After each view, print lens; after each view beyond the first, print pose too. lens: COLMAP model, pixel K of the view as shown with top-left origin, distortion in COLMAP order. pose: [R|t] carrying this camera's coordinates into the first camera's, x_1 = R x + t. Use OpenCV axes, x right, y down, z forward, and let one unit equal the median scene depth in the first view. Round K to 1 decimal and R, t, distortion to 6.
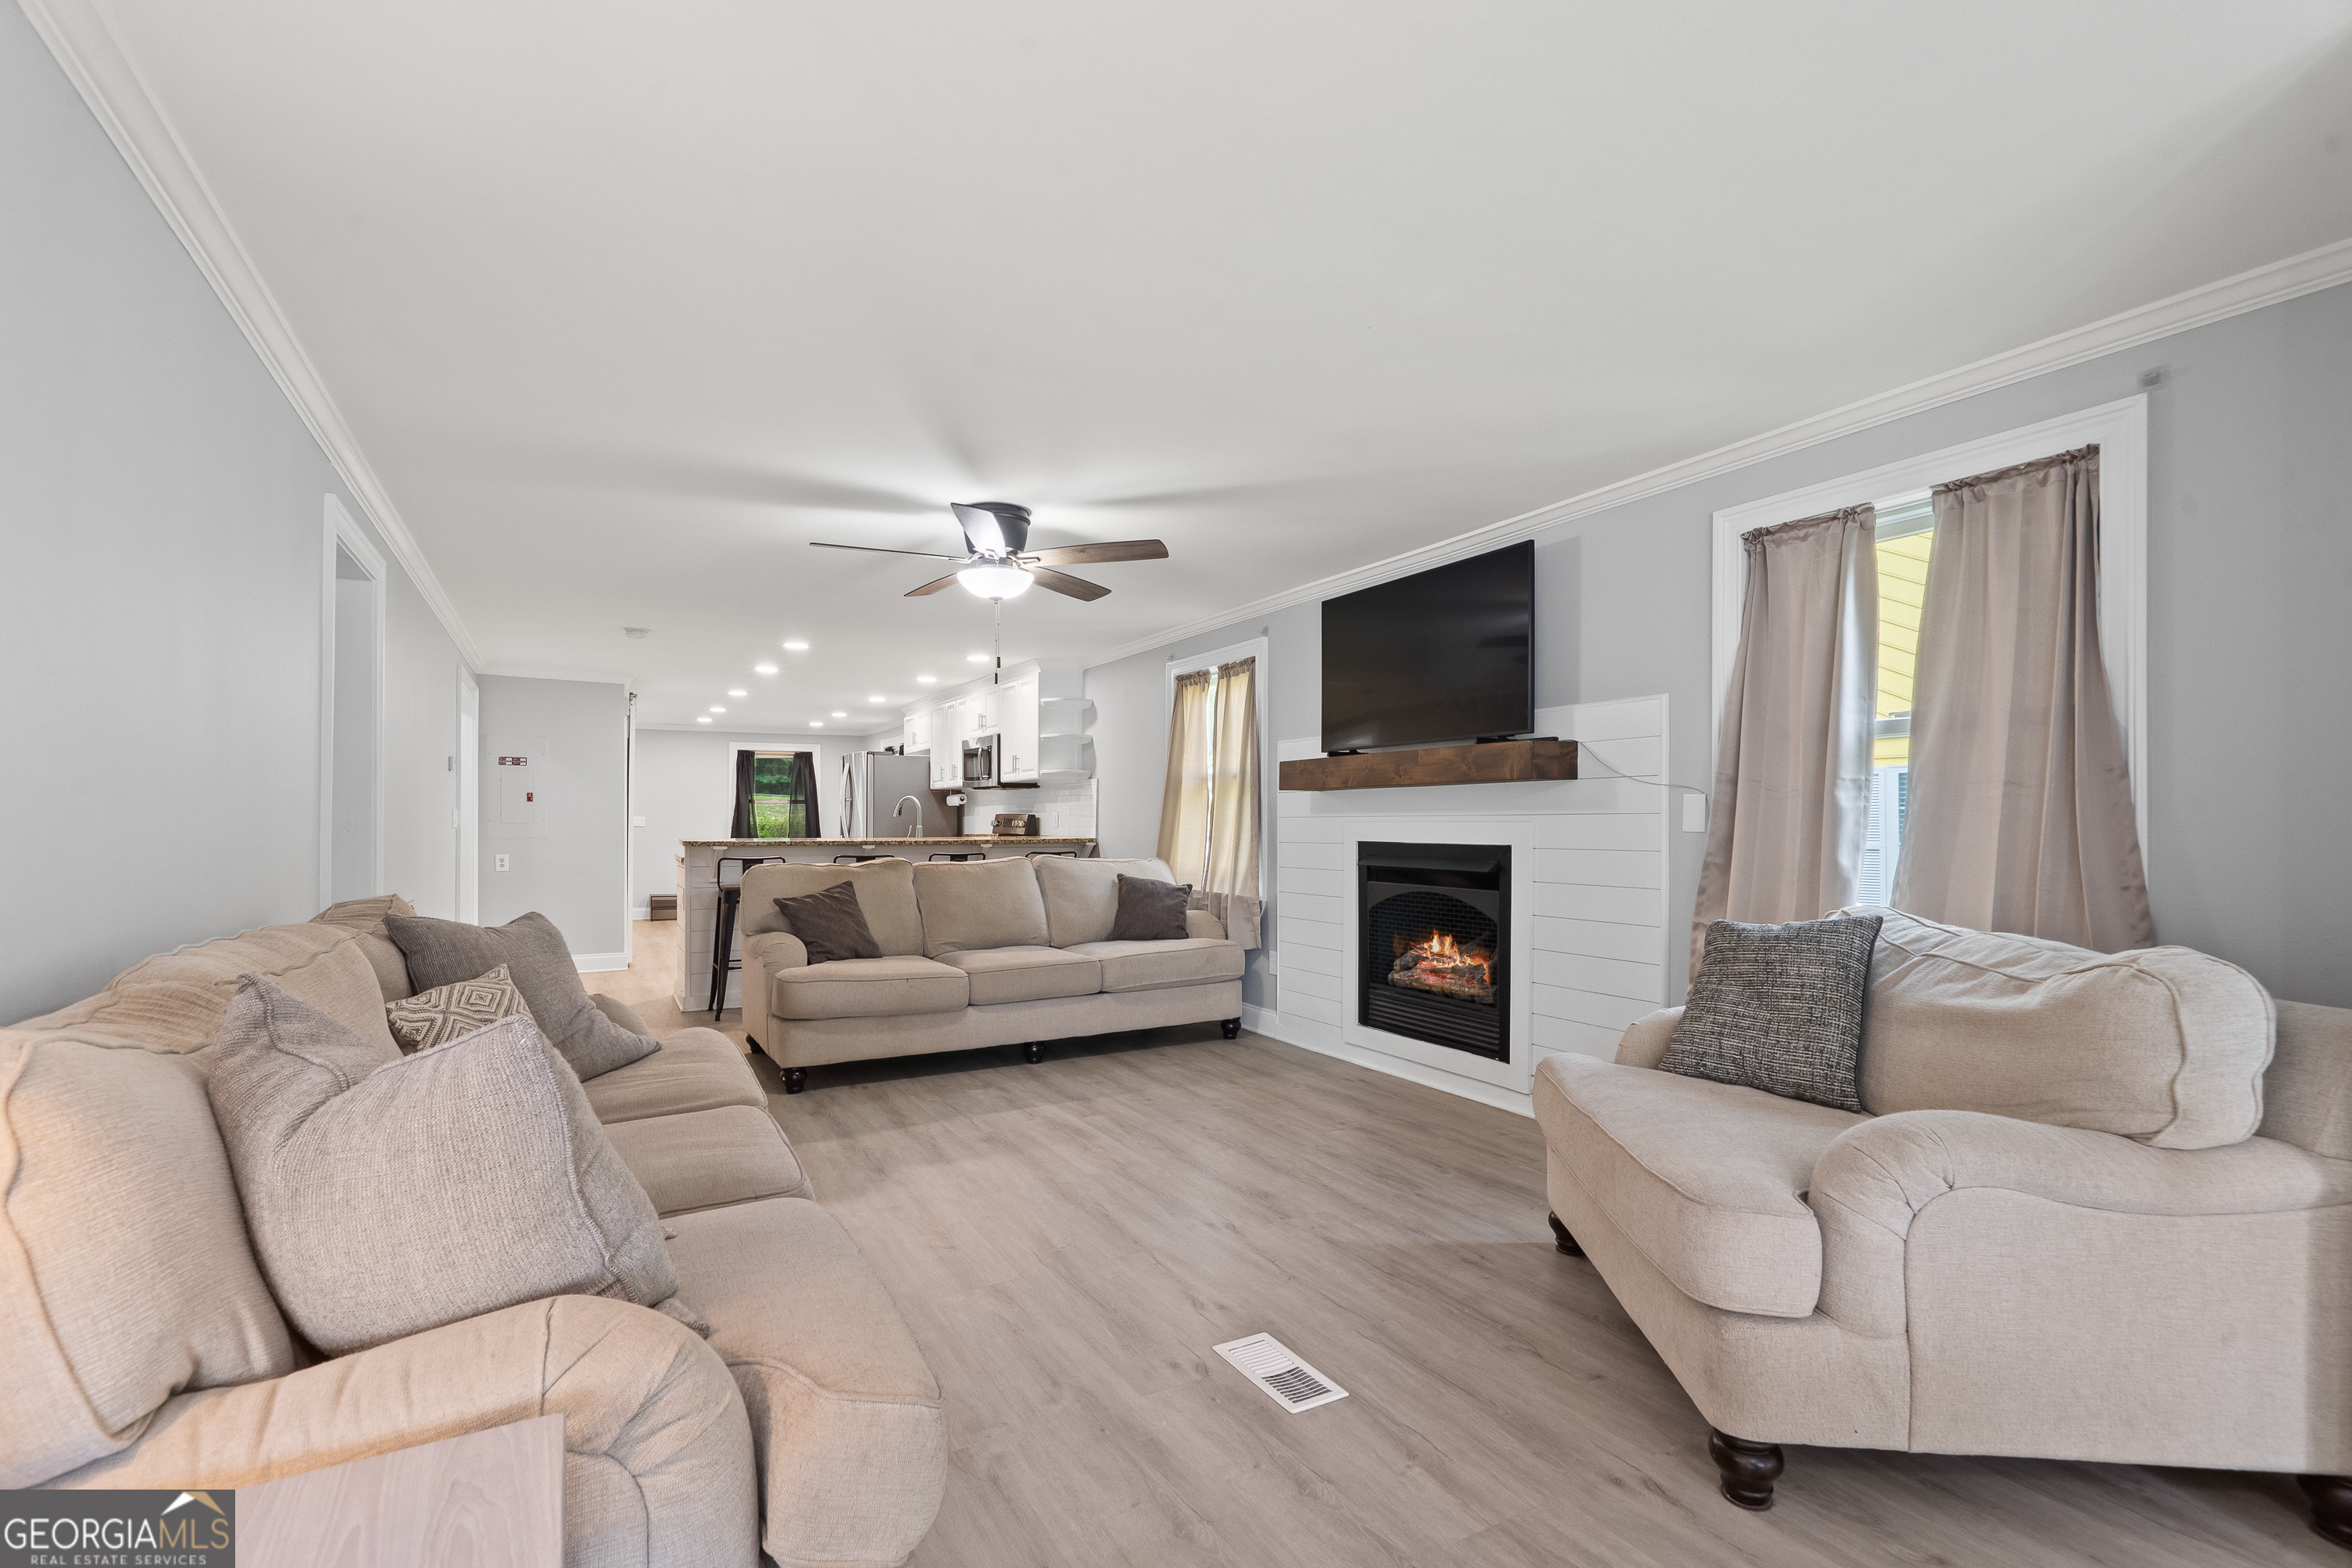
lens RADIAL K [[1054.5, 0, 1156.3], [0, 1054.5, 816.0], [0, 0, 1]] dist [0.008176, 0.001585]
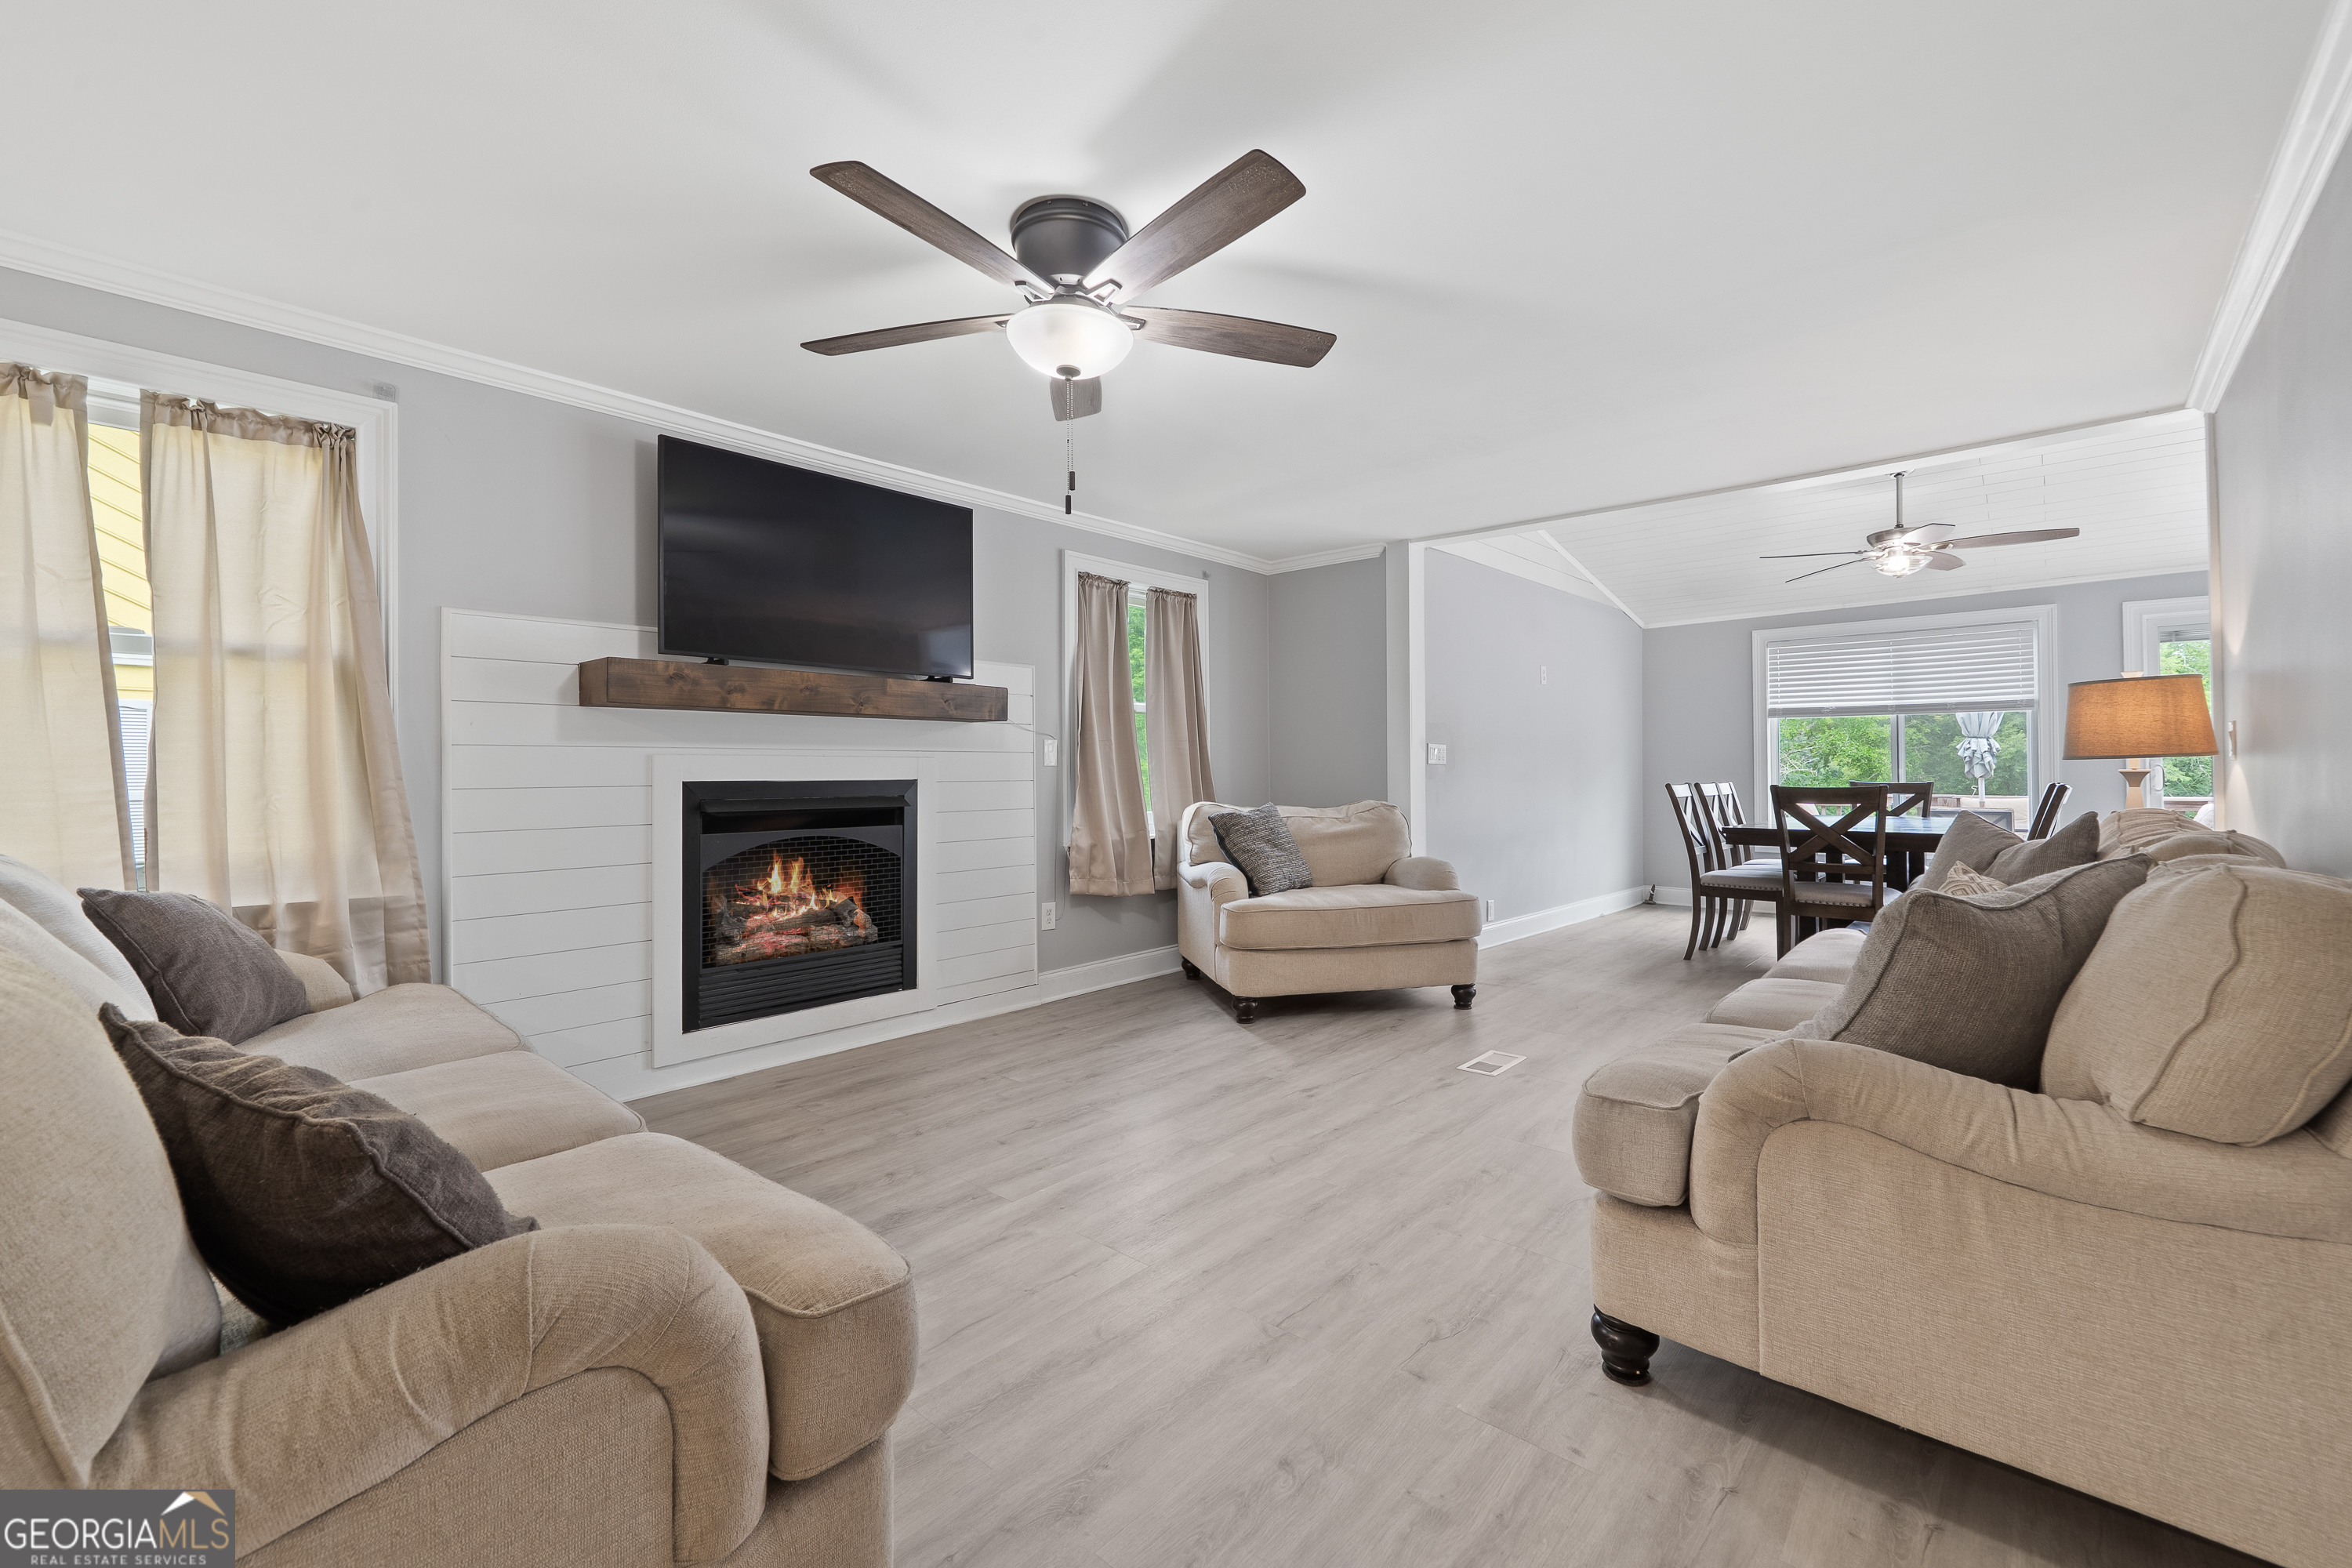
lens RADIAL K [[963.5, 0, 1170.5], [0, 963.5, 767.4], [0, 0, 1]] dist [-0.000328, -0.001194]
pose [[-0.323016, 0.005152, 0.946379, -0.473329], [-0.000931, 0.999983, -0.005762, 0.014784], [-0.946393, -0.002742, -0.323006, 0.774895]]
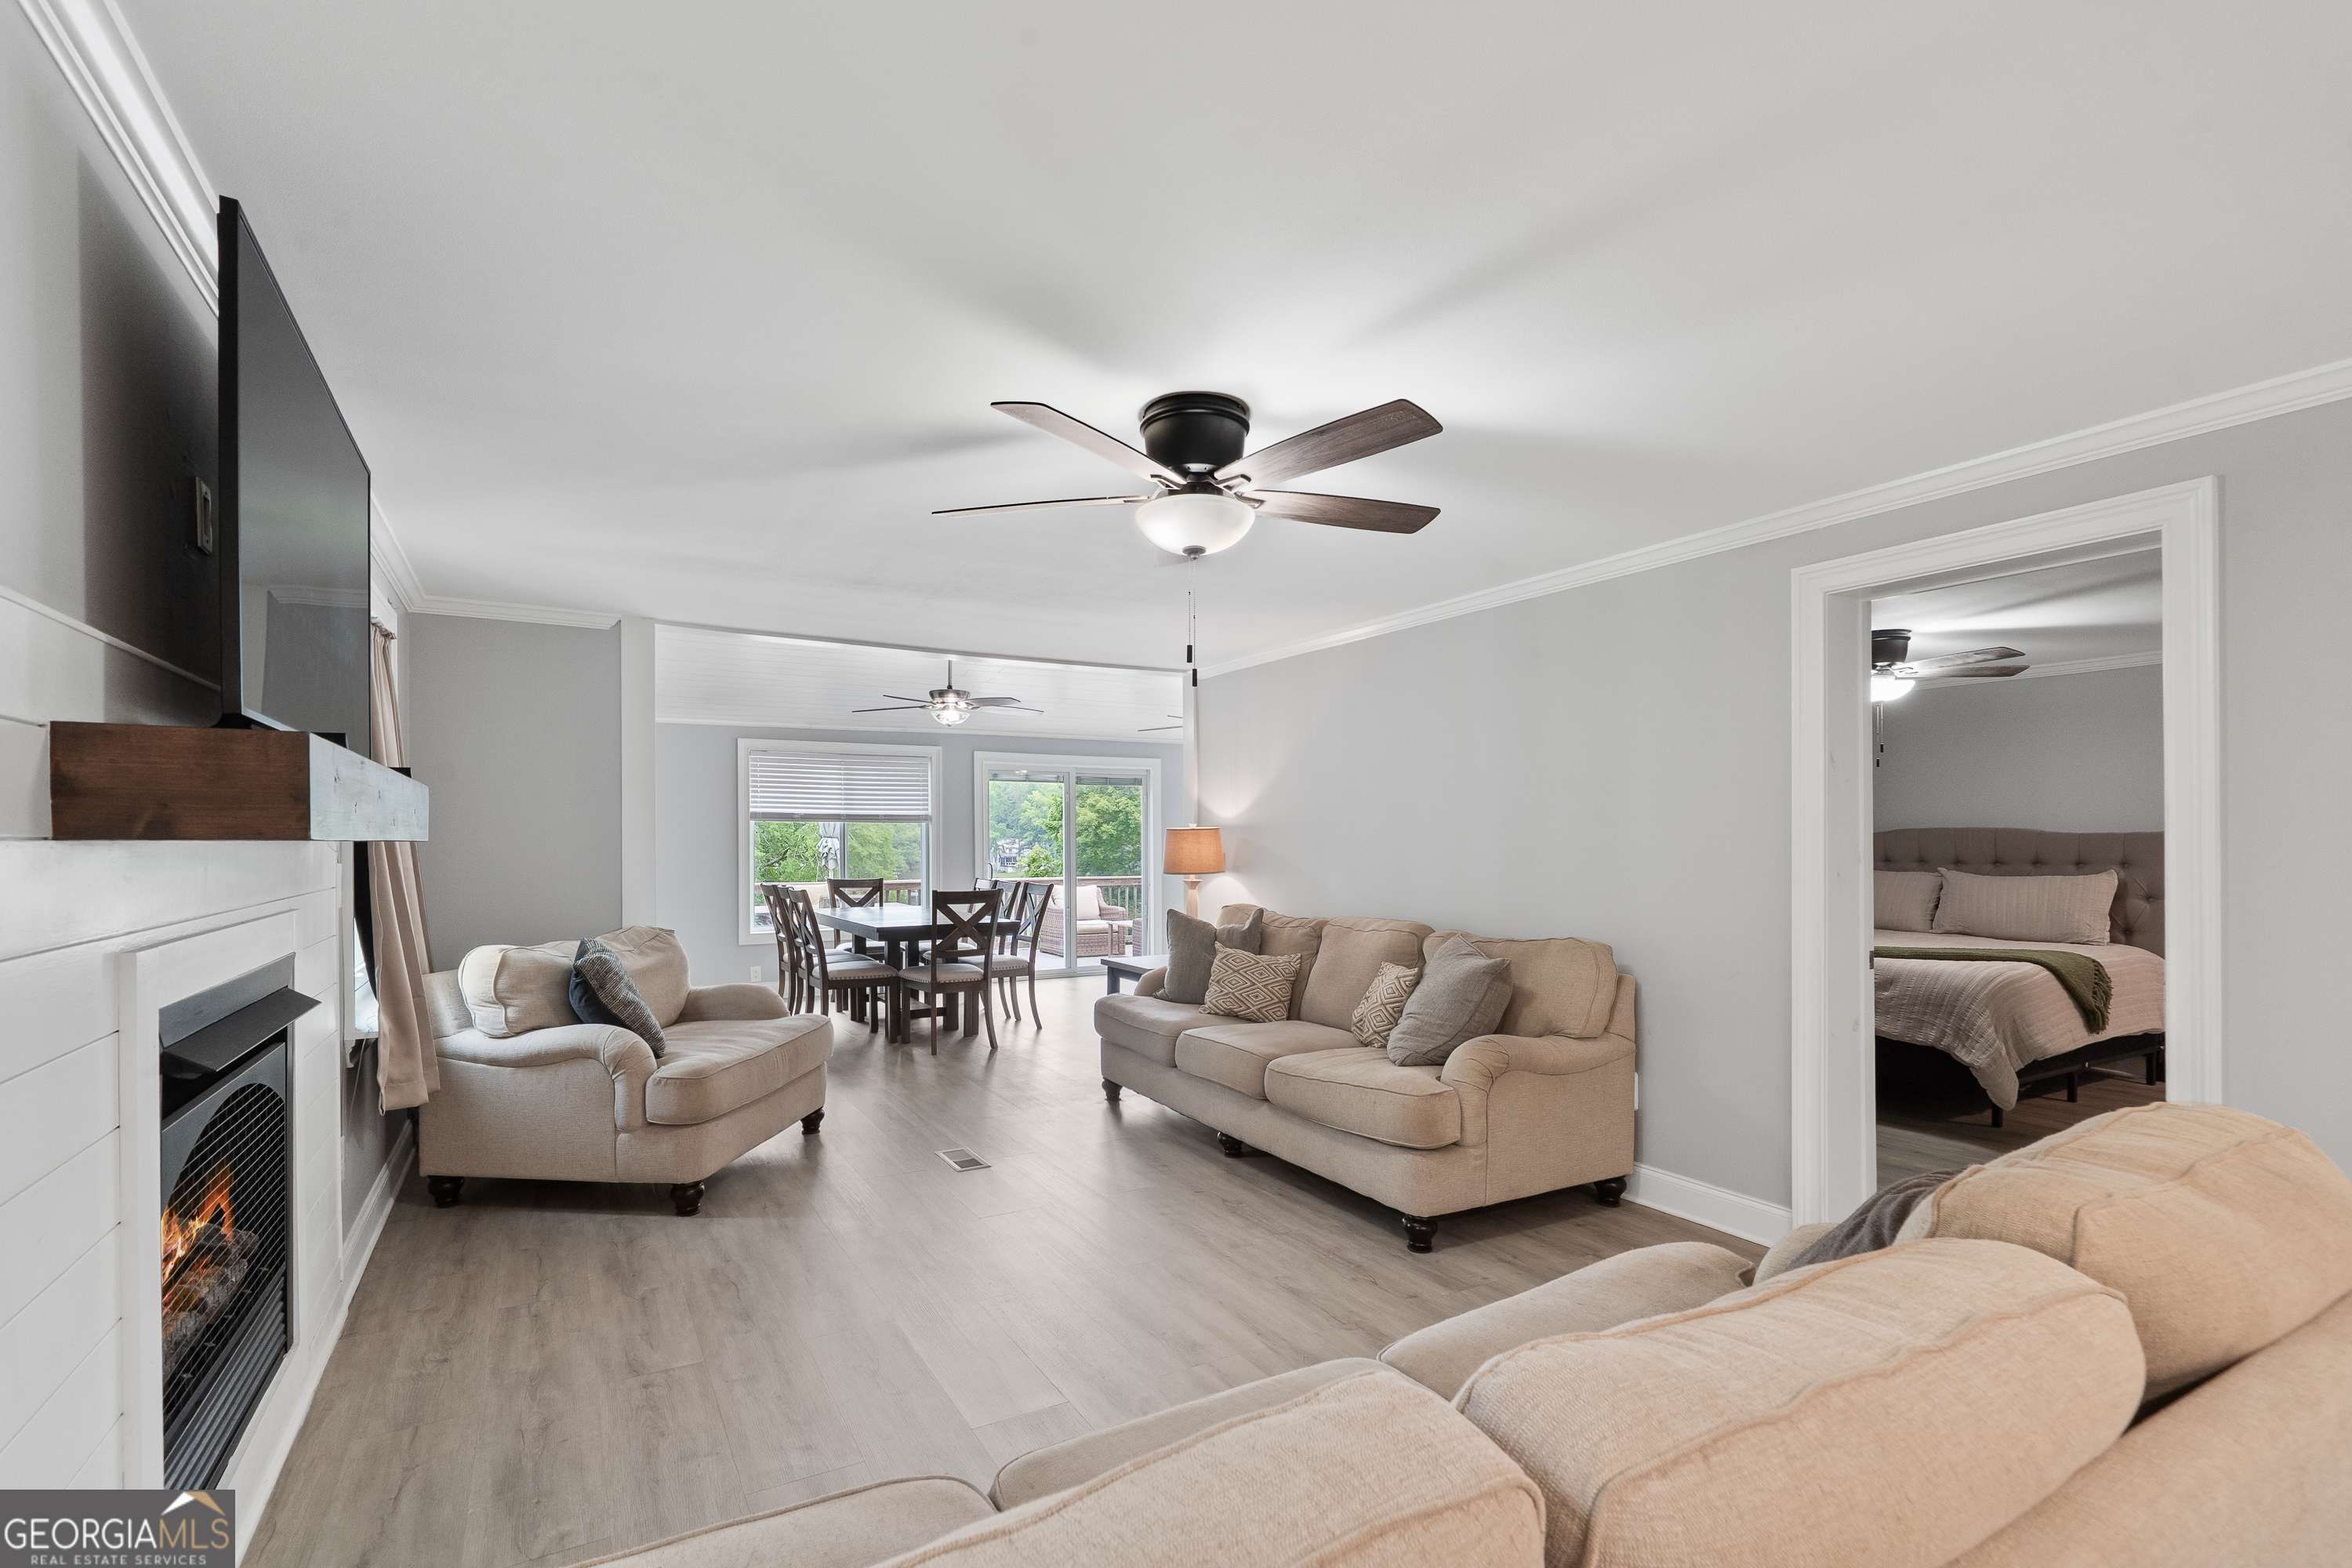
lens RADIAL K [[1054.5, 0, 1128.9], [0, 1054.5, 850.1], [0, 0, 1]] dist [0.008176, 0.001585]
pose [[-0.999955, 0.000221, 0.009480, -0.080882], [0.000251, 0.999995, 0.003119, -0.020435], [-0.009479, 0.003121, -0.999950, 1.126666]]
